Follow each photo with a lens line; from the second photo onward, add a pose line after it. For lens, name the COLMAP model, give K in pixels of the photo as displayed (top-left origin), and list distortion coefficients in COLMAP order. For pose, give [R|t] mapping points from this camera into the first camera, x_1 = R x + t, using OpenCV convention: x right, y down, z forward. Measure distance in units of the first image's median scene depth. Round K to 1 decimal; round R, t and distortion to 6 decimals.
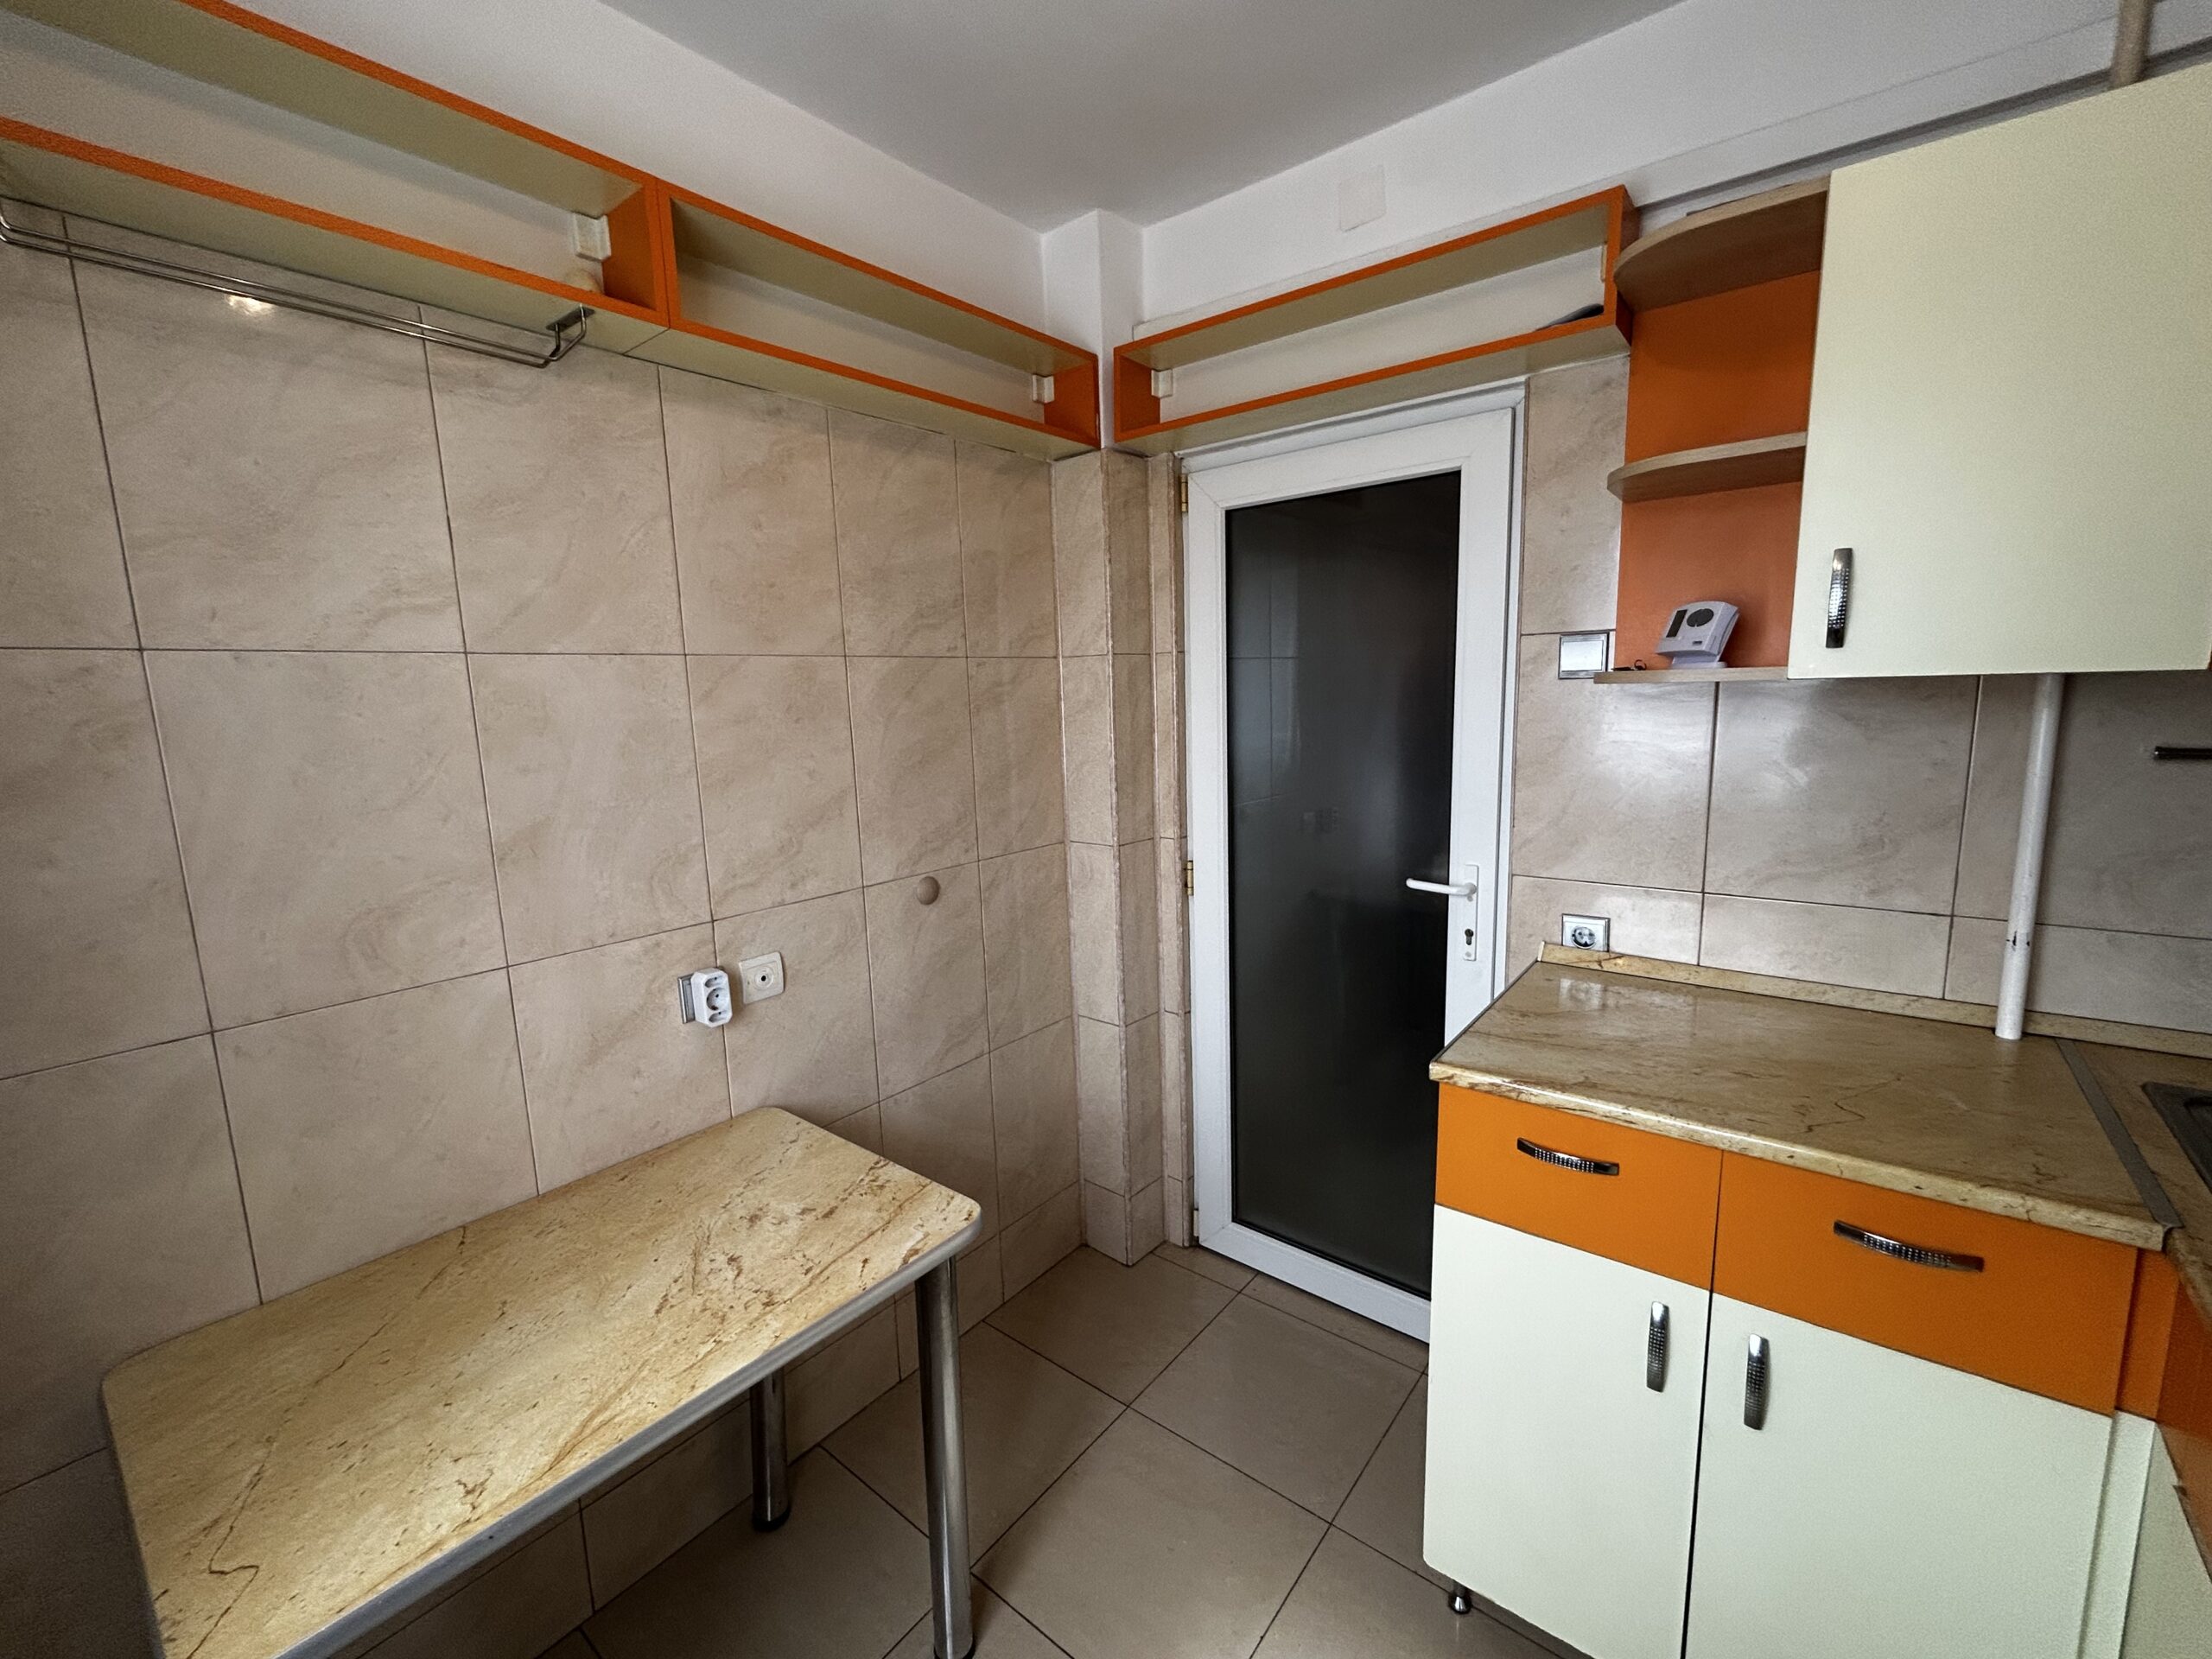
lens RADIAL K [[897.2, 0, 1103.7], [0, 897.2, 828.8], [0, 0, 1]] dist [-0.000618, -0.000003]
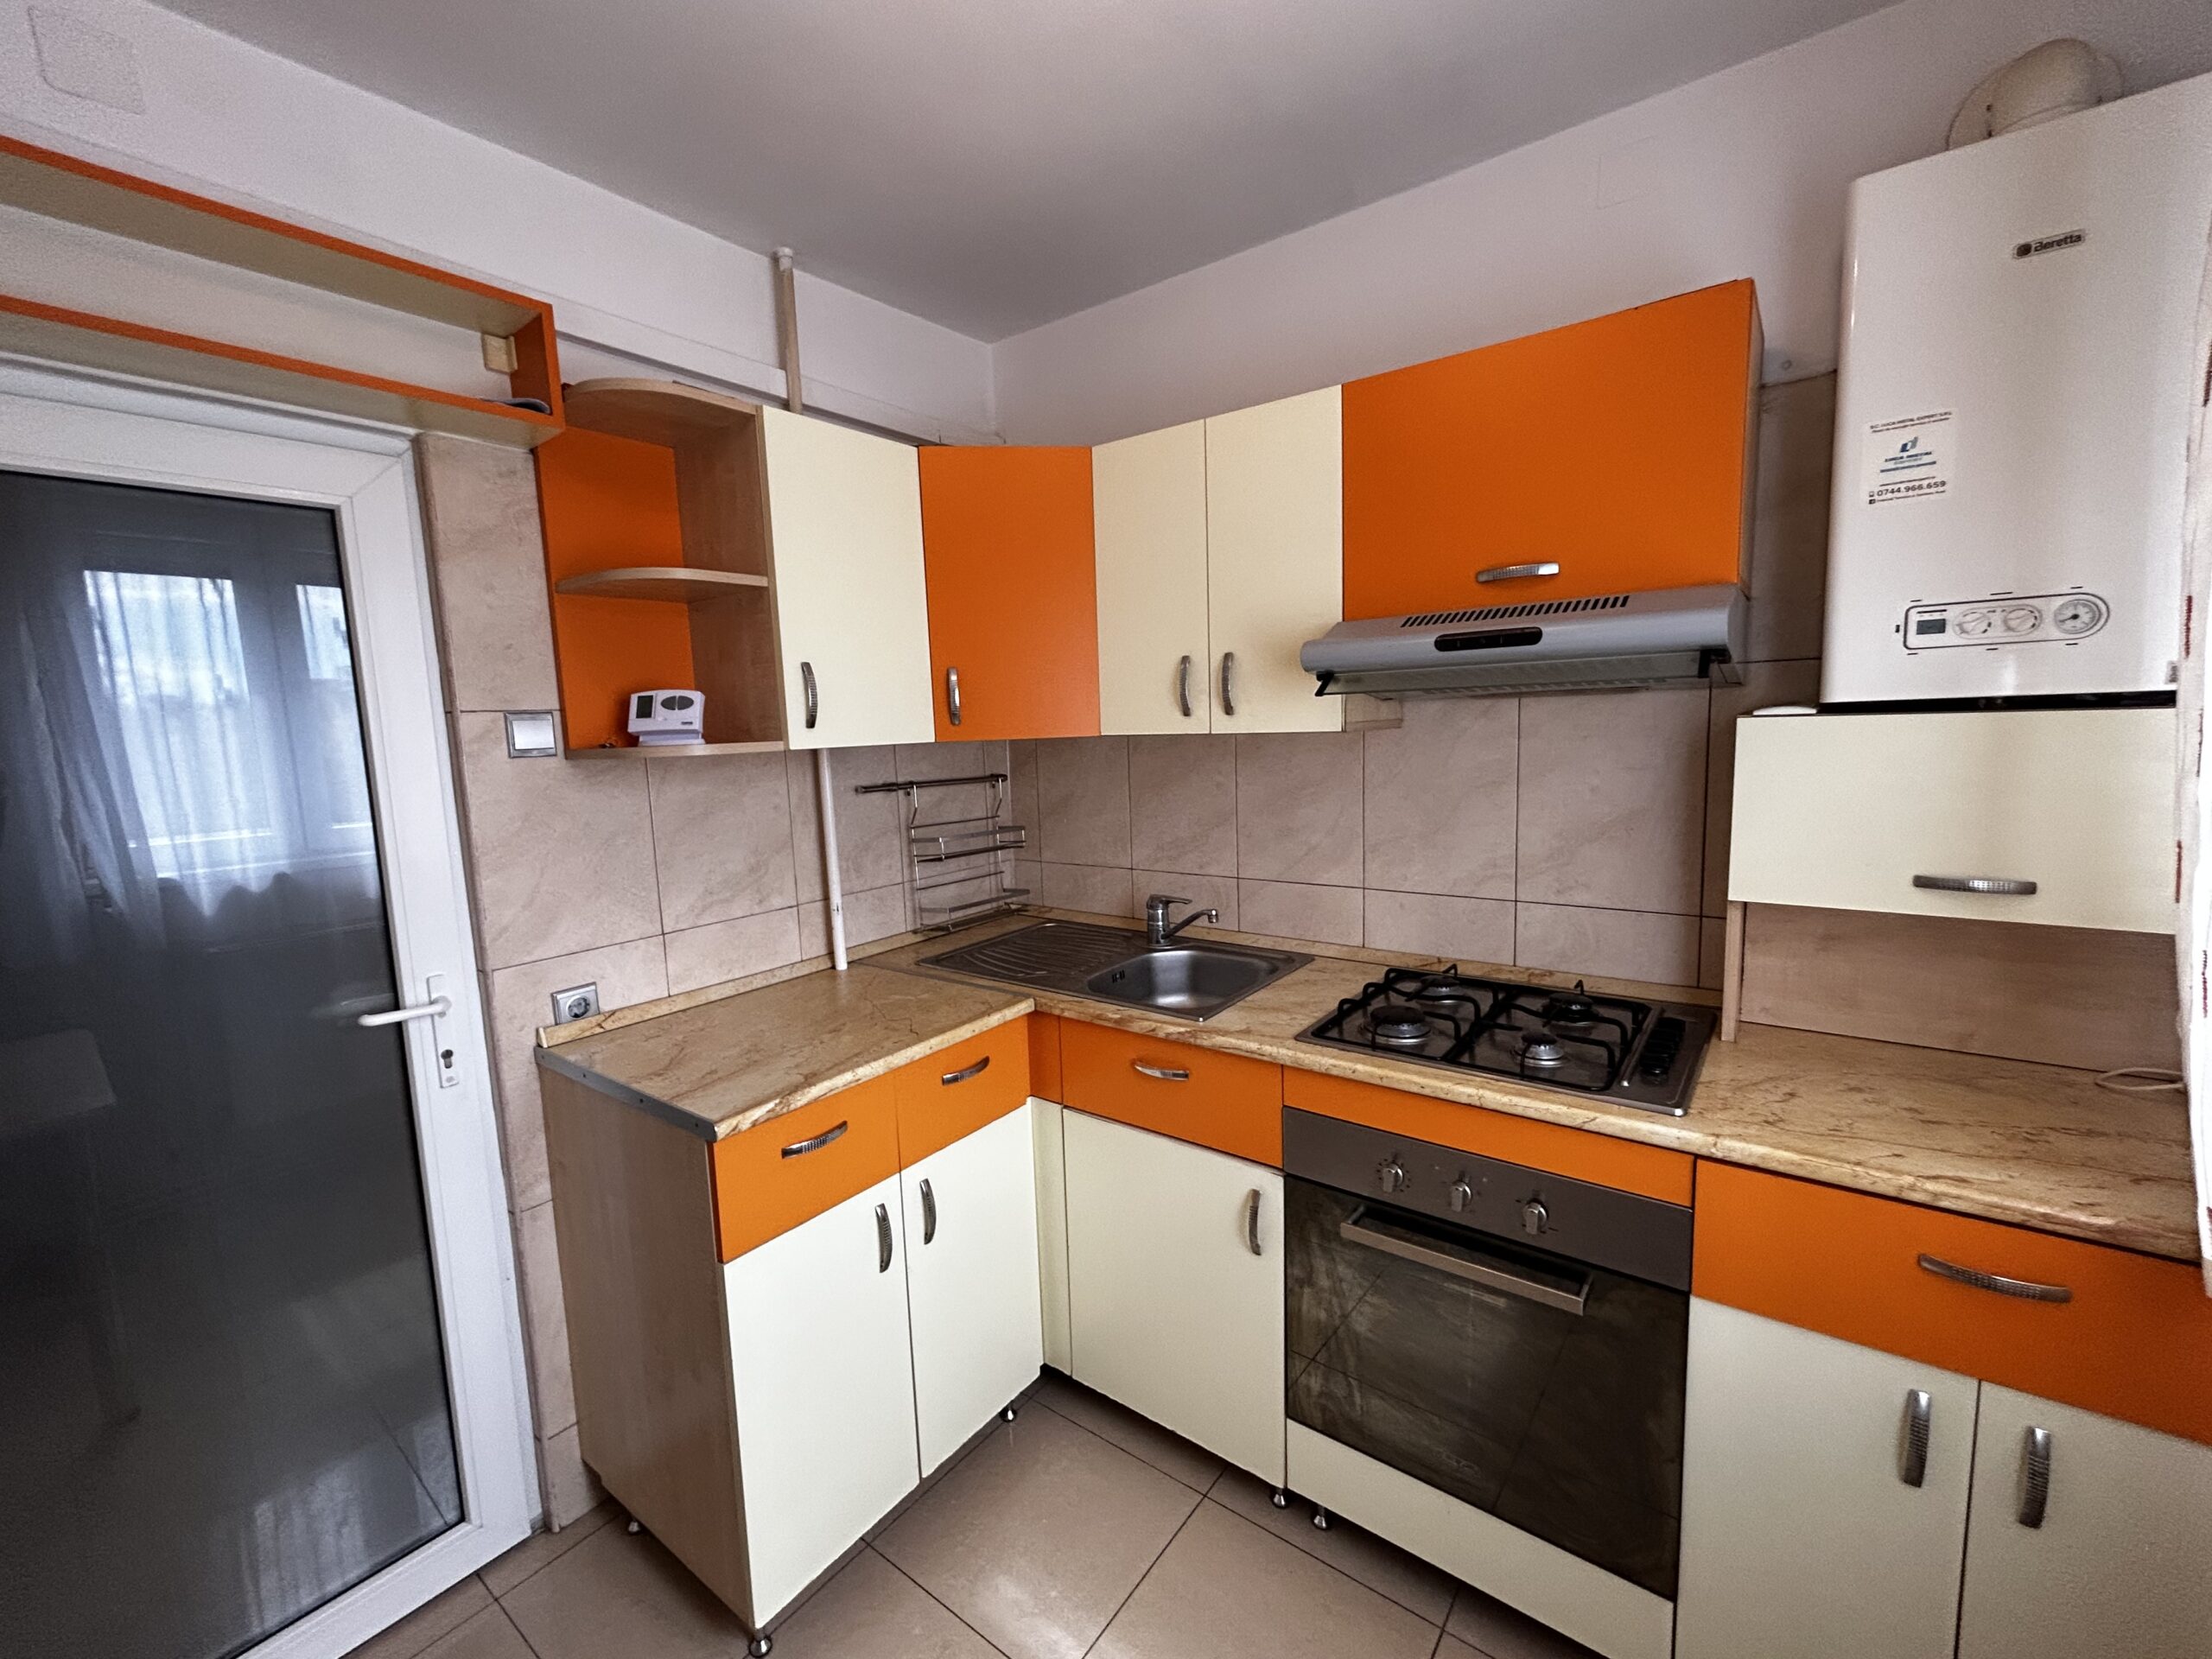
lens RADIAL K [[897.2, 0, 1100.3], [0, 897.2, 831.5], [0, 0, 1]] dist [-0.000618, -0.000003]
pose [[0.009585, -0.096746, 0.995263, -0.564298], [0.191348, 0.977093, 0.093136, -0.069847], [-0.981476, 0.189548, 0.027878, 0.443914]]
